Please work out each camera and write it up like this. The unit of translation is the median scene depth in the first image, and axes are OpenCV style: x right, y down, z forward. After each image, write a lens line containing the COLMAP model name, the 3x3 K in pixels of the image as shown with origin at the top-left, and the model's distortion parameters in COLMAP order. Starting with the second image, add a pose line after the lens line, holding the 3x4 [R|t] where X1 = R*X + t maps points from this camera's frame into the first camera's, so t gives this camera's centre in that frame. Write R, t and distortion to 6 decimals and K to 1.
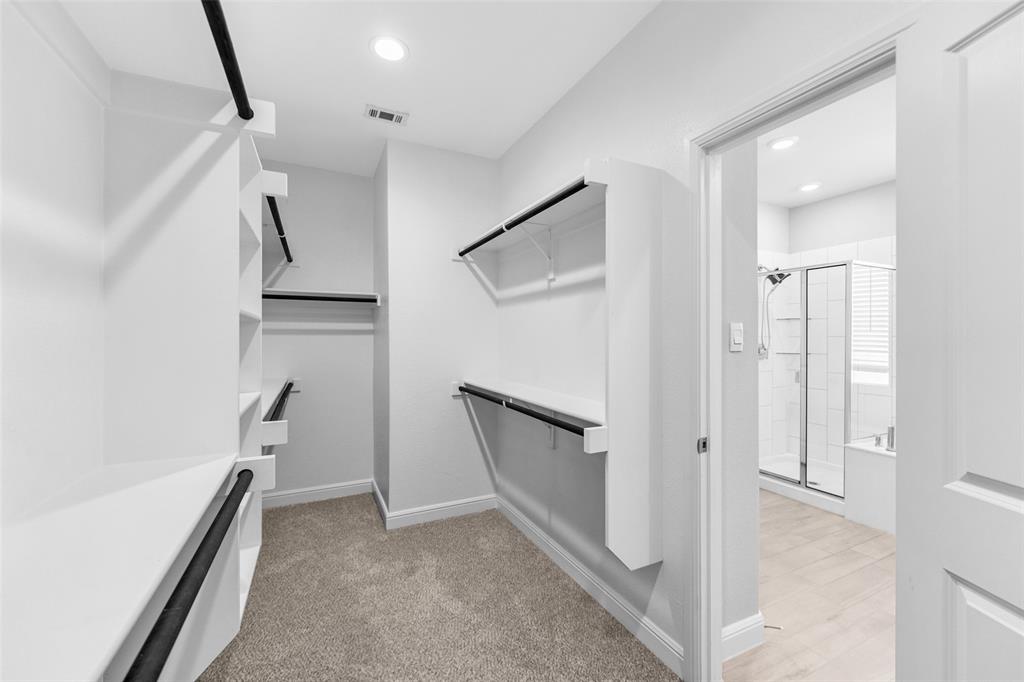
lens RADIAL K [[412.8, 0, 510.9], [0, 412.8, 340.9], [0, 0, 1]] dist [0.000134, -0.000062]
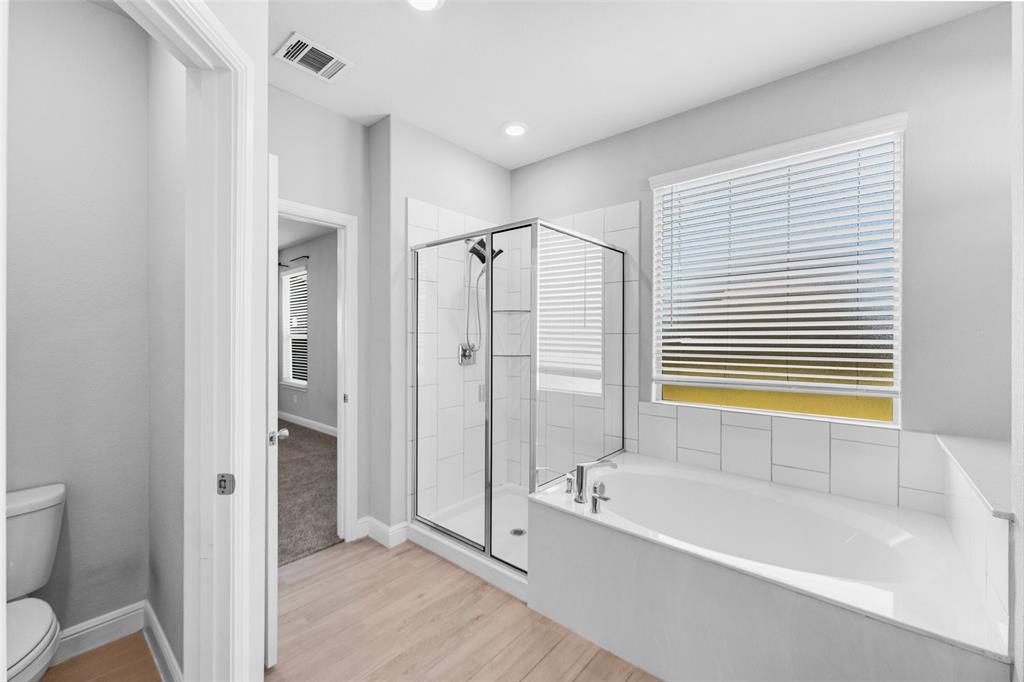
lens RADIAL K [[412.8, 0, 513.2], [0, 412.8, 338.2], [0, 0, 1]] dist [0.000134, -0.000062]
pose [[0.912821, 0.003624, 0.408343, 0.469199], [-0.002132, 0.999989, -0.004109, 0.001527], [-0.408354, 0.002880, 0.912819, 0.367074]]
